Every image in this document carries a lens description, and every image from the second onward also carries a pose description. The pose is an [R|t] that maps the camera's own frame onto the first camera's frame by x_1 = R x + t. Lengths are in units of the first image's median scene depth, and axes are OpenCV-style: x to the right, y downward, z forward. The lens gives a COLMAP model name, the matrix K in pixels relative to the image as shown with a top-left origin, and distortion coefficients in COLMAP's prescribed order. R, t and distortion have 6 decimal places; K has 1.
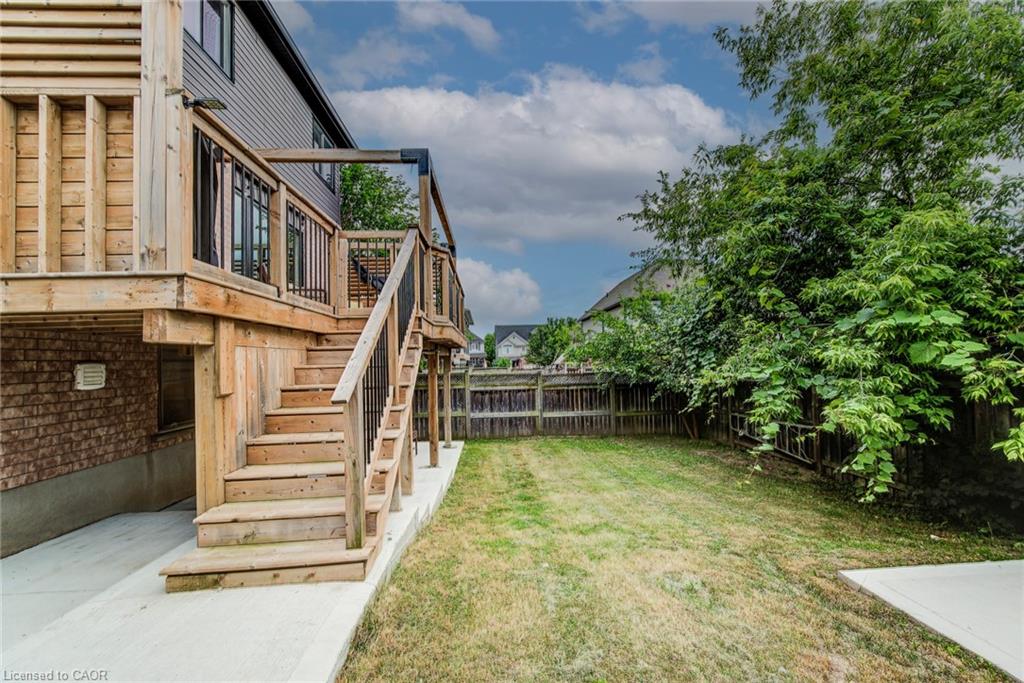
lens RADIAL K [[401.4, 0, 512.8], [0, 401.4, 347.8], [0, 0, 1]] dist [-0.000388, -0.000293]
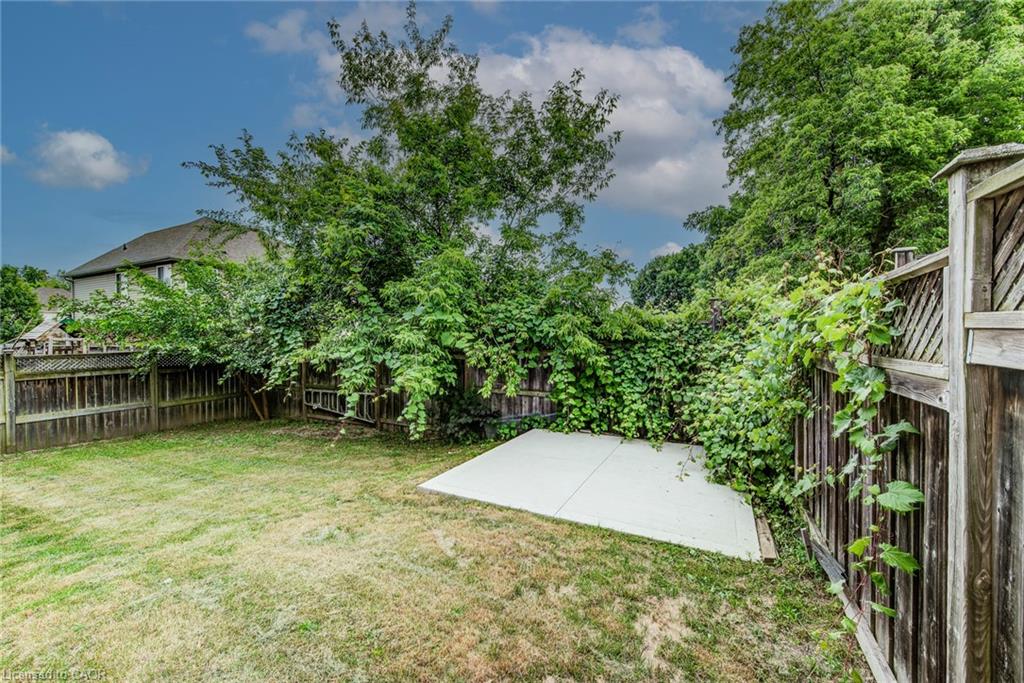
lens RADIAL K [[411.7, 0, 512.0], [0, 411.7, 341.5], [0, 0, 1]] dist [0.001524, 0.000078]
pose [[0.513183, 0.010002, 0.858221, -0.173772], [-0.043873, 0.998931, 0.014592, -0.003399], [-0.857157, -0.045141, 0.513073, -0.023240]]
